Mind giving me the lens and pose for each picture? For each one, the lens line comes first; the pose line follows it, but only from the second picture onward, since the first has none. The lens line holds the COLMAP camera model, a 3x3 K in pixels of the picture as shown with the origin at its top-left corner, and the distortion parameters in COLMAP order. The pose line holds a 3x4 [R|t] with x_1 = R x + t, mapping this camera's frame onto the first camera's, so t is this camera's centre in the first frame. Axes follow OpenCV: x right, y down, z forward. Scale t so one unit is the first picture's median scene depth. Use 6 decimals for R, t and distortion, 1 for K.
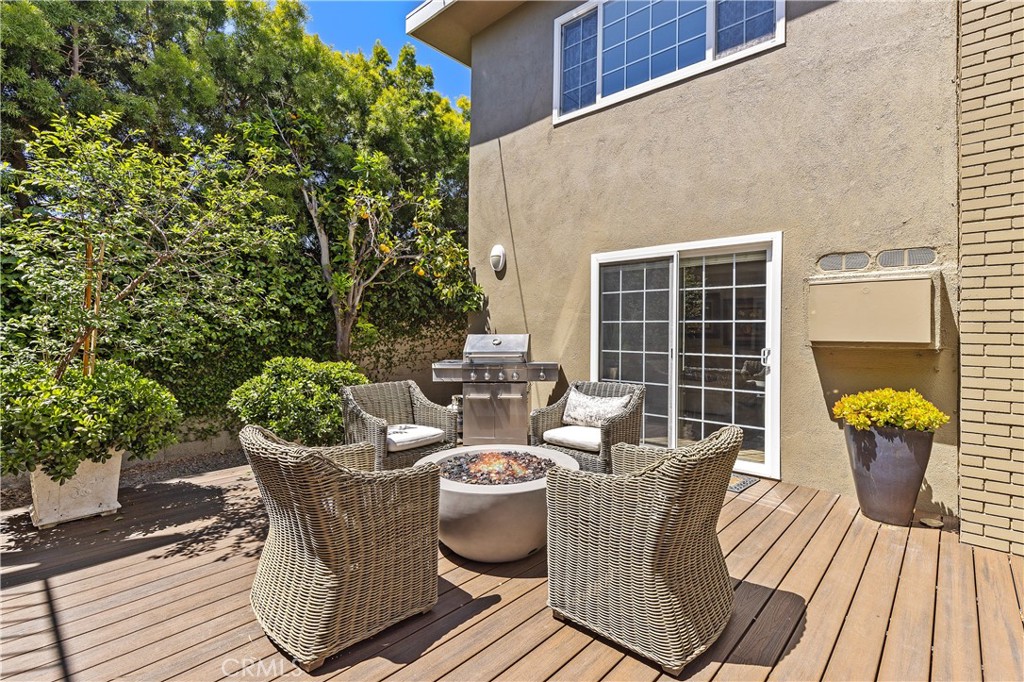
lens RADIAL K [[478.5, 0, 516.6], [0, 478.5, 334.1], [0, 0, 1]] dist [-0.000627, -0.000208]
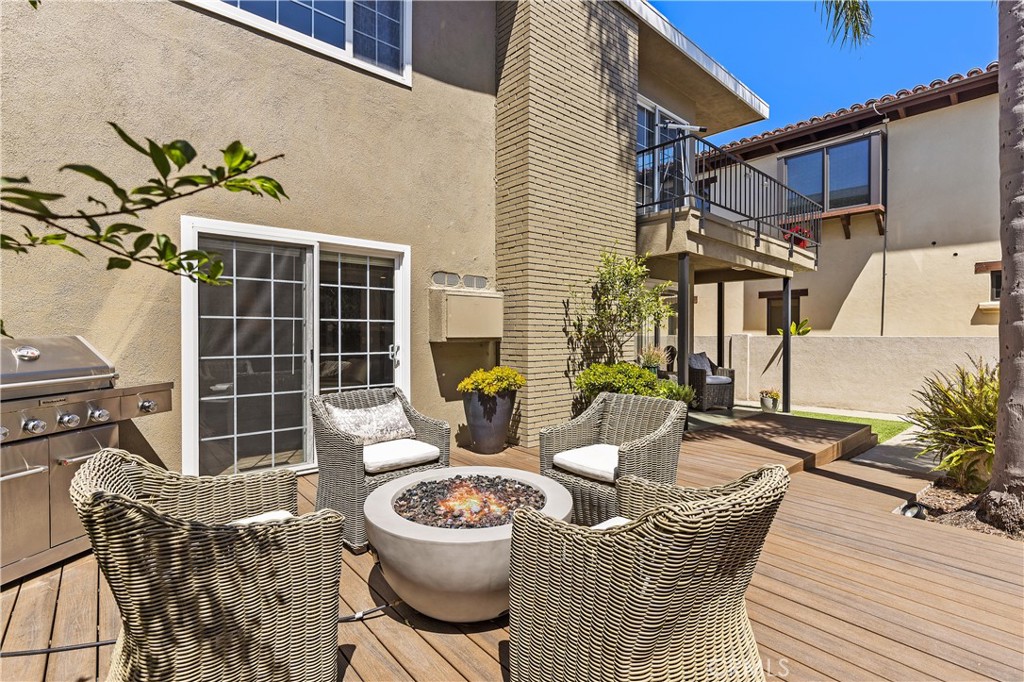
lens RADIAL K [[478.5, 0, 516.6], [0, 478.5, 334.1], [0, 0, 1]] dist [-0.000627, -0.000208]
pose [[0.111660, -0.019714, 0.993551, -0.536735], [-0.003437, 0.999790, 0.020224, -0.018421], [-0.993741, -0.005673, 0.111569, 0.536042]]
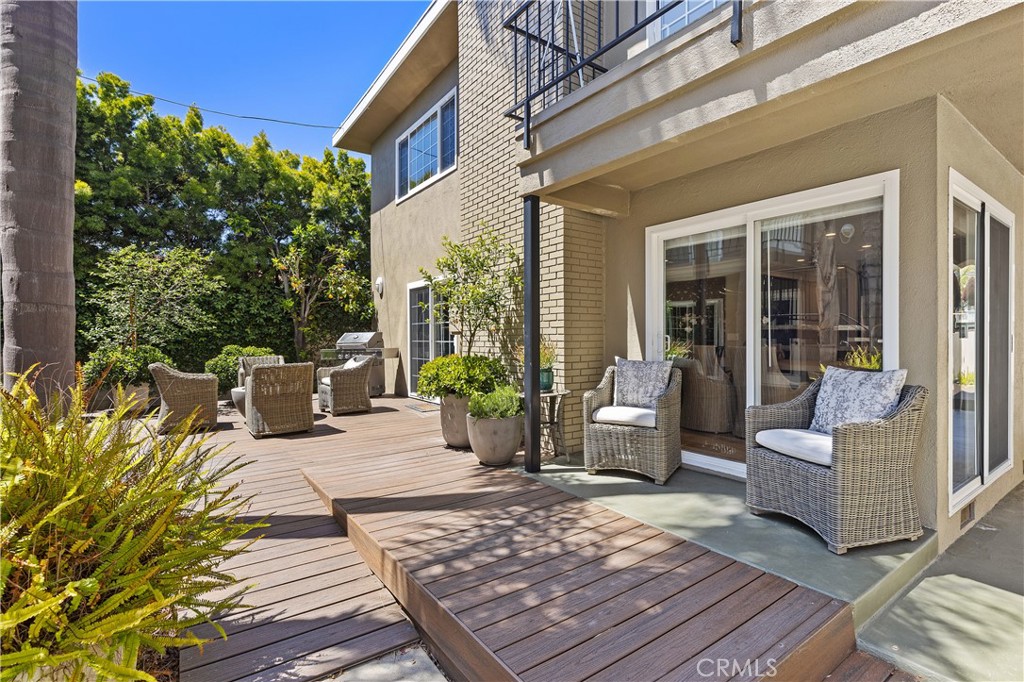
lens RADIAL K [[474.9, 0, 512.0], [0, 474.9, 341.0], [0, 0, 1]] dist [0.000947, 0.000021]
pose [[0.978424, -0.014216, -0.206118, 1.003346], [0.015829, 0.999856, 0.006179, 0.034547], [0.206000, -0.009308, 0.978508, -0.652439]]
